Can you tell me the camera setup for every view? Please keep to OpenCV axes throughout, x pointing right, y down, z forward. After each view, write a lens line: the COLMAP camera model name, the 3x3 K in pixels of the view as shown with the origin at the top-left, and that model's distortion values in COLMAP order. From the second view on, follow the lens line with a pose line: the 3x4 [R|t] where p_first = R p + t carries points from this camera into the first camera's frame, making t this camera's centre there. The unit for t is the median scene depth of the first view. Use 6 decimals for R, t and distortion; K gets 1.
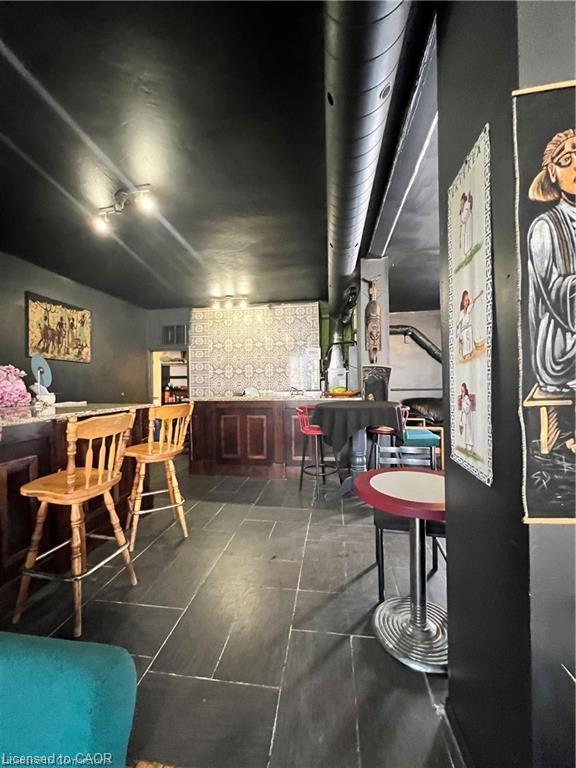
lens RADIAL K [[308.2, 0, 287.1], [0, 308.2, 383.6], [0, 0, 1]] dist [-0.002107, 0.001097]
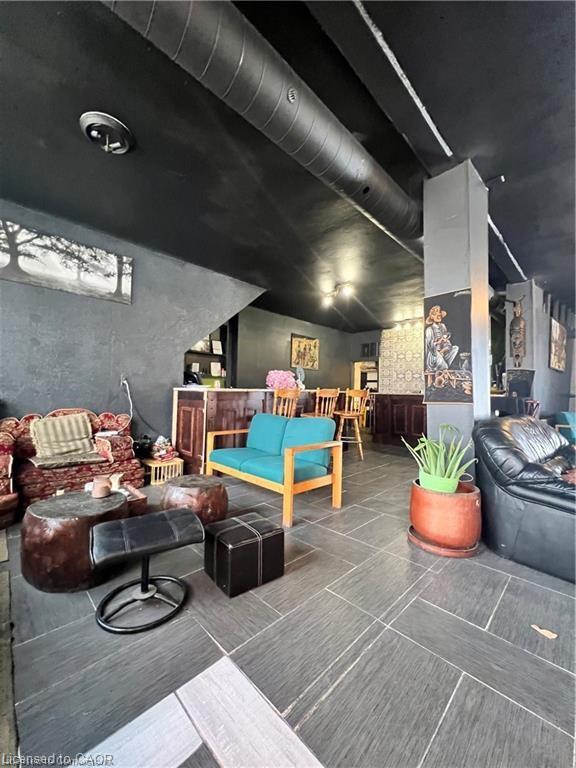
lens RADIAL K [[308.2, 0, 287.3], [0, 308.2, 384.5], [0, 0, 1]] dist [-0.002107, 0.001097]
pose [[0.798903, 0.013676, -0.601305, 0.284496], [-0.029720, 0.999418, -0.016755, 0.051723], [0.600725, 0.031256, 0.798844, -0.528460]]
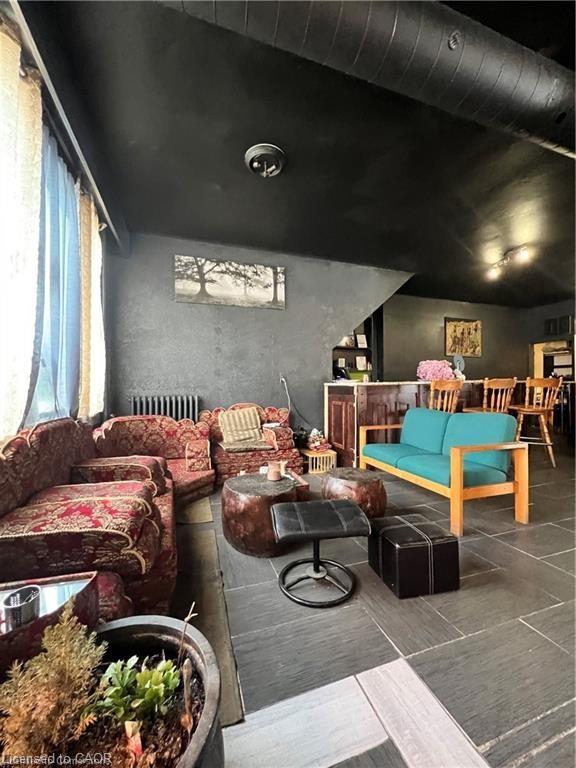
lens RADIAL K [[308.2, 0, 286.0], [0, 308.2, 384.7], [0, 0, 1]] dist [-0.002107, 0.001097]
pose [[0.453455, 0.006838, -0.891253, 0.267808], [0.004320, 0.999942, 0.009869, 0.050795], [0.891269, -0.008325, 0.453399, -0.544570]]
